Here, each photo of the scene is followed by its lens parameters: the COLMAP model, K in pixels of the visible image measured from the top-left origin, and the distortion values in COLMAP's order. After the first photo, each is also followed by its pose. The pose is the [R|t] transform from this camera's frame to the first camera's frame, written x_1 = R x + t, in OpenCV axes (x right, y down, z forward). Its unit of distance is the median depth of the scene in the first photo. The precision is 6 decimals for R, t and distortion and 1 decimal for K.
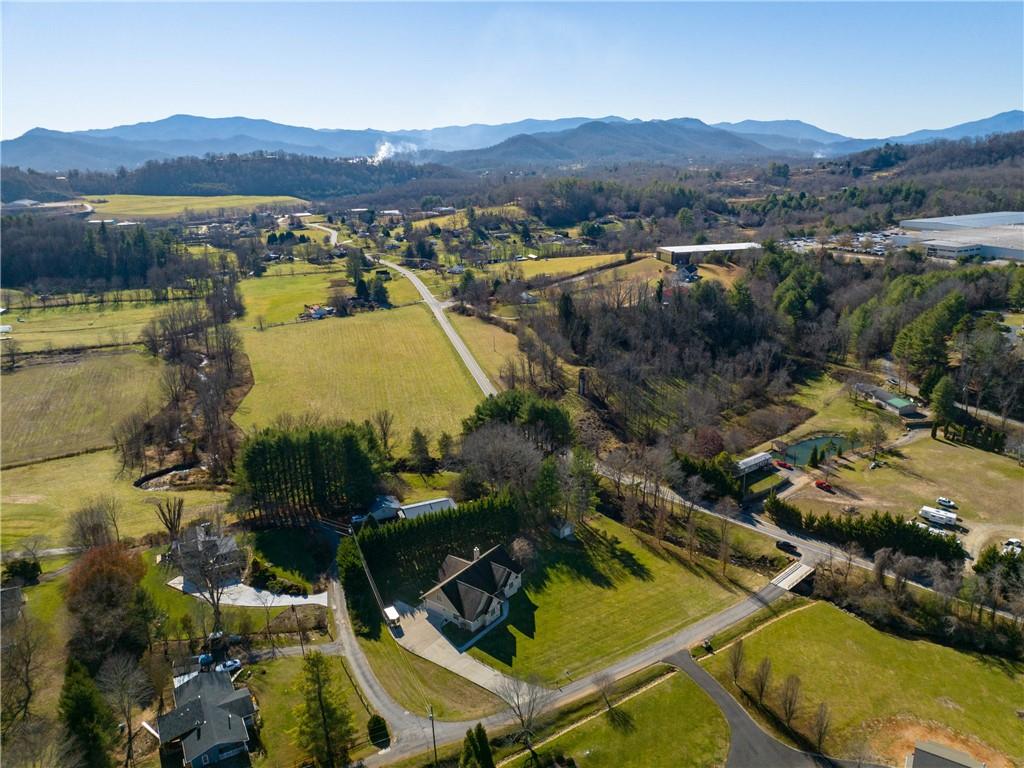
lens RADIAL K [[726.0, 0, 512.0], [0, 726.0, 384.0], [0, 0, 1]] dist [-0.032261, -0.005303]
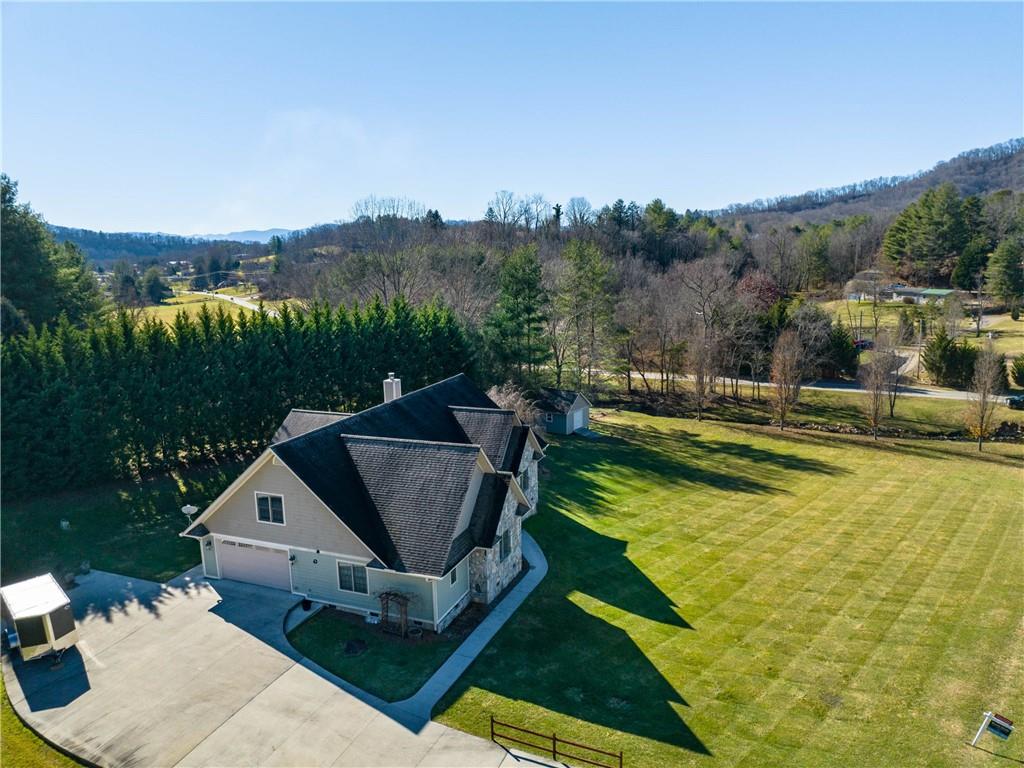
lens RADIAL K [[726.0, 0, 512.0], [0, 726.0, 384.0], [0, 0, 1]] dist [-0.032261, -0.005303]
pose [[0.965601, -0.048815, 0.255404, -0.026994], [0.084028, 0.988100, -0.128829, 0.095076], [-0.246076, 0.145858, 0.958213, 0.246260]]
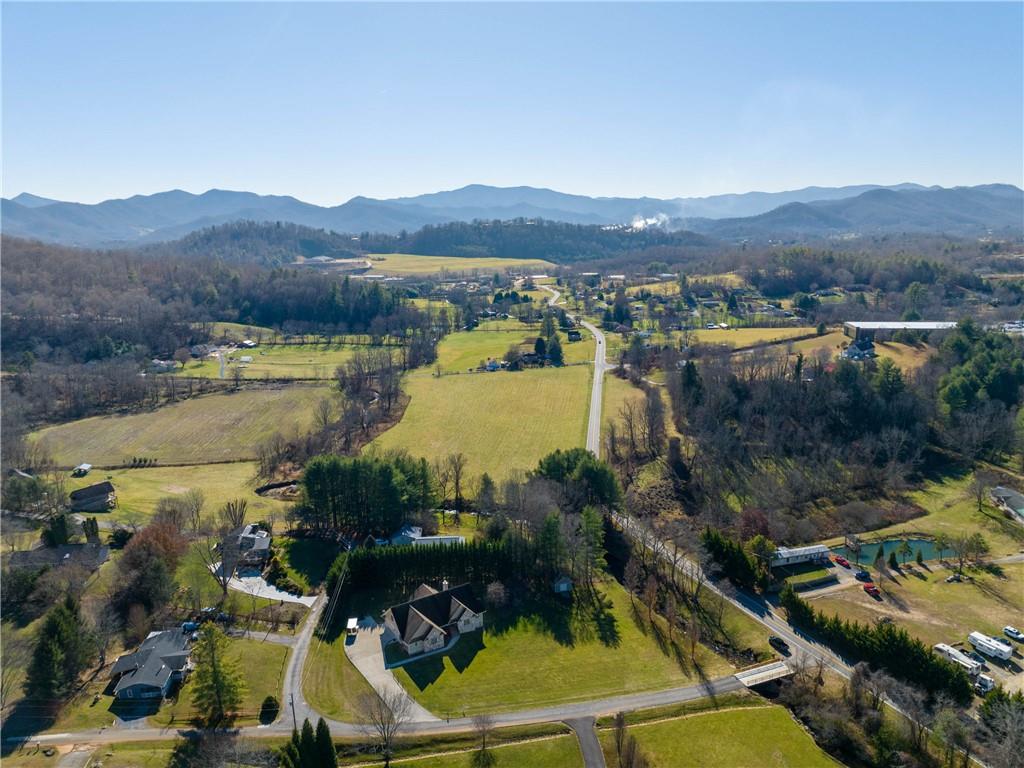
lens RADIAL K [[726.0, 0, 512.0], [0, 726.0, 384.0], [0, 0, 1]] dist [-0.032261, -0.005303]
pose [[0.934092, 0.079063, -0.348169, 0.138099], [-0.108967, 0.991776, -0.067129, -0.001356], [0.339998, 0.100644, 0.935025, -0.001260]]
